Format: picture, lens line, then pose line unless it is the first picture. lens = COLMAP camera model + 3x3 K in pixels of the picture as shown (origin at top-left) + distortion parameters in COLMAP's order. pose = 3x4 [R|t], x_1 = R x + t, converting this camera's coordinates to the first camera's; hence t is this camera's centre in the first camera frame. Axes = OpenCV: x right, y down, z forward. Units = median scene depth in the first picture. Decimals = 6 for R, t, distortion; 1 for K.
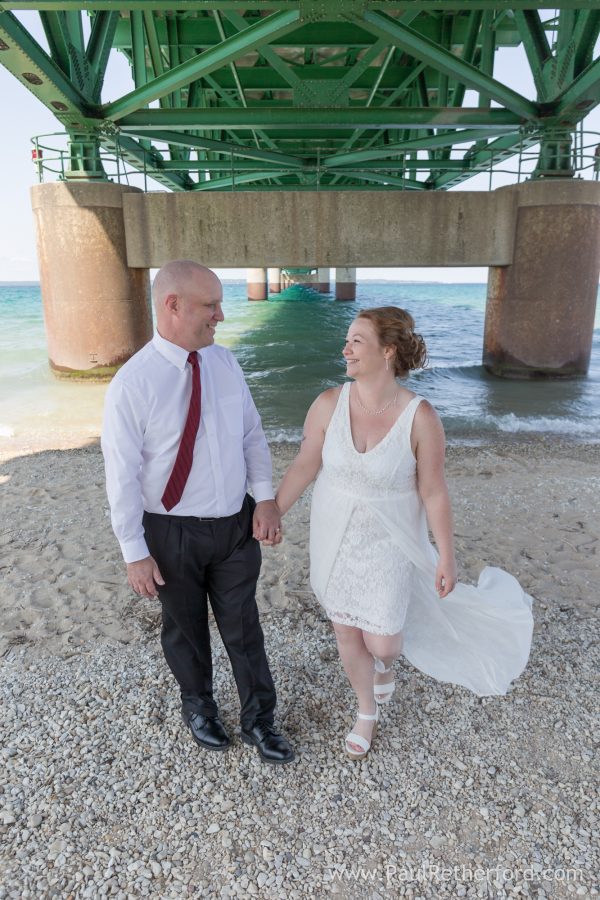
lens RADIAL K [[626.3, 0, 300.6], [0, 626.3, 456.3], [0, 0, 1]] dist [-0.003972, -0.007052]
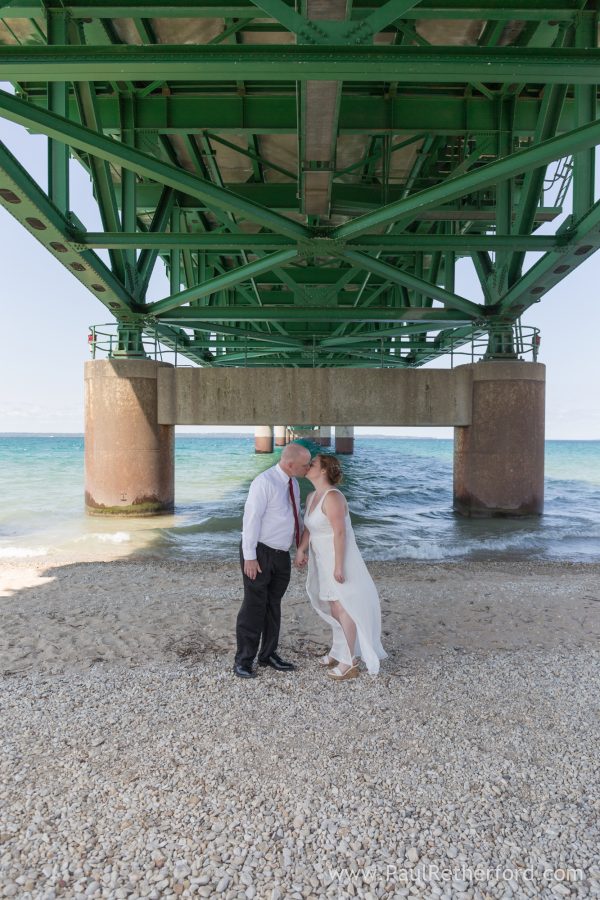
lens RADIAL K [[626.3, 0, 300.6], [0, 626.3, 456.3], [0, 0, 1]] dist [-0.003972, -0.007052]
pose [[0.999896, 0.010581, -0.009835, 0.016990], [-0.012614, 0.971290, -0.237566, 0.048147], [0.007039, 0.237665, 0.971322, -0.178739]]
